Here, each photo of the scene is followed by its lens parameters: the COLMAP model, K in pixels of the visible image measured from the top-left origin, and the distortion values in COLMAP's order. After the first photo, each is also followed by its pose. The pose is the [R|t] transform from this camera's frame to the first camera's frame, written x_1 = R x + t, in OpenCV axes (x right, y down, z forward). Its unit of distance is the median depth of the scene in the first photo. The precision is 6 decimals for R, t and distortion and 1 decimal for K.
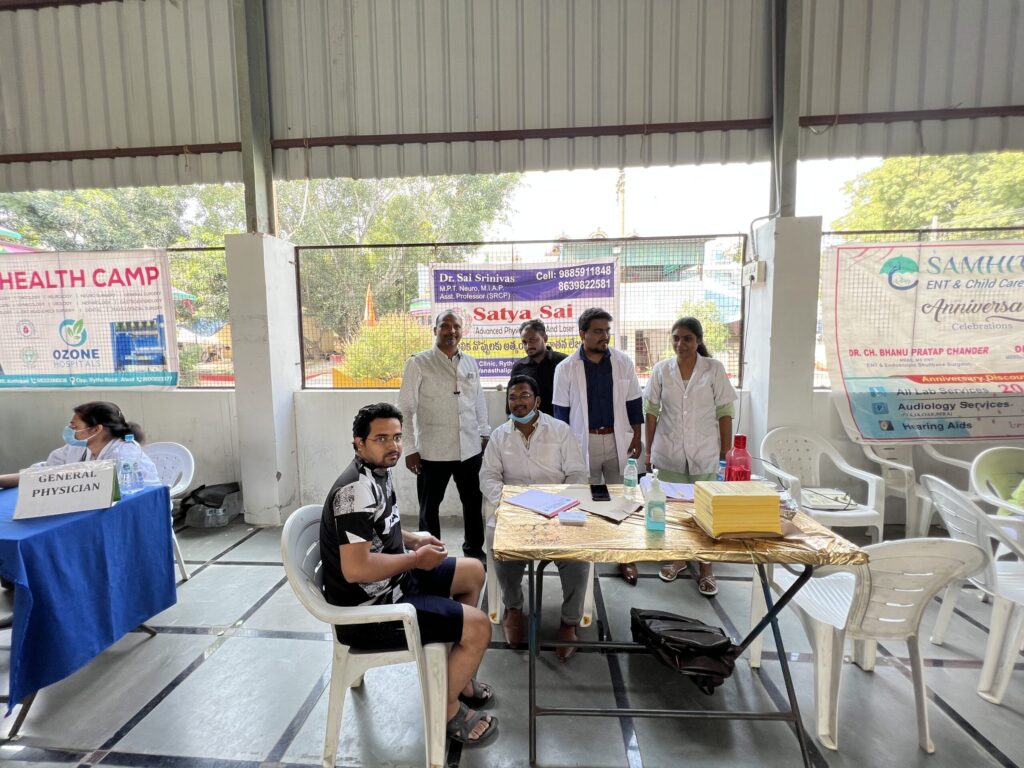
lens RADIAL K [[412.2, 0, 516.8], [0, 412.2, 384.5], [0, 0, 1]] dist [-0.011753, 0.000137]
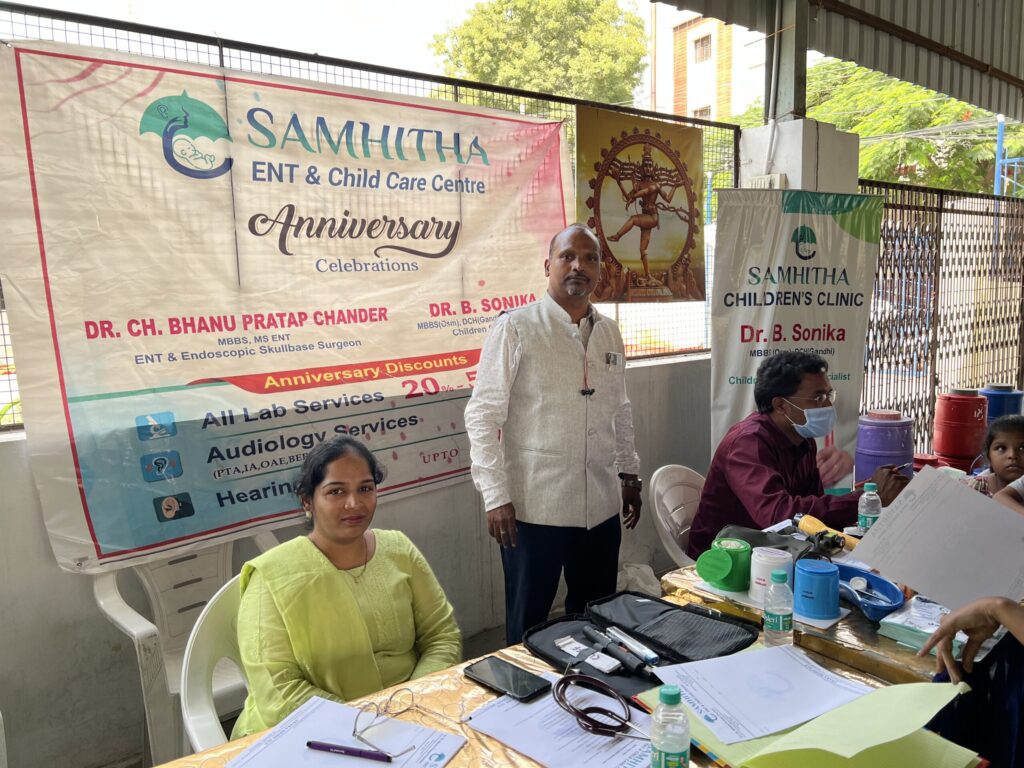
lens RADIAL K [[768.9, 0, 512.6], [0, 768.9, 358.2], [0, 0, 1]] dist [0.100159, -0.104296]
pose [[0.736915, -0.070361, 0.672314, 0.629482], [0.073201, 0.997026, 0.024109, -0.040842], [-0.672010, 0.031448, 0.739874, 0.187595]]
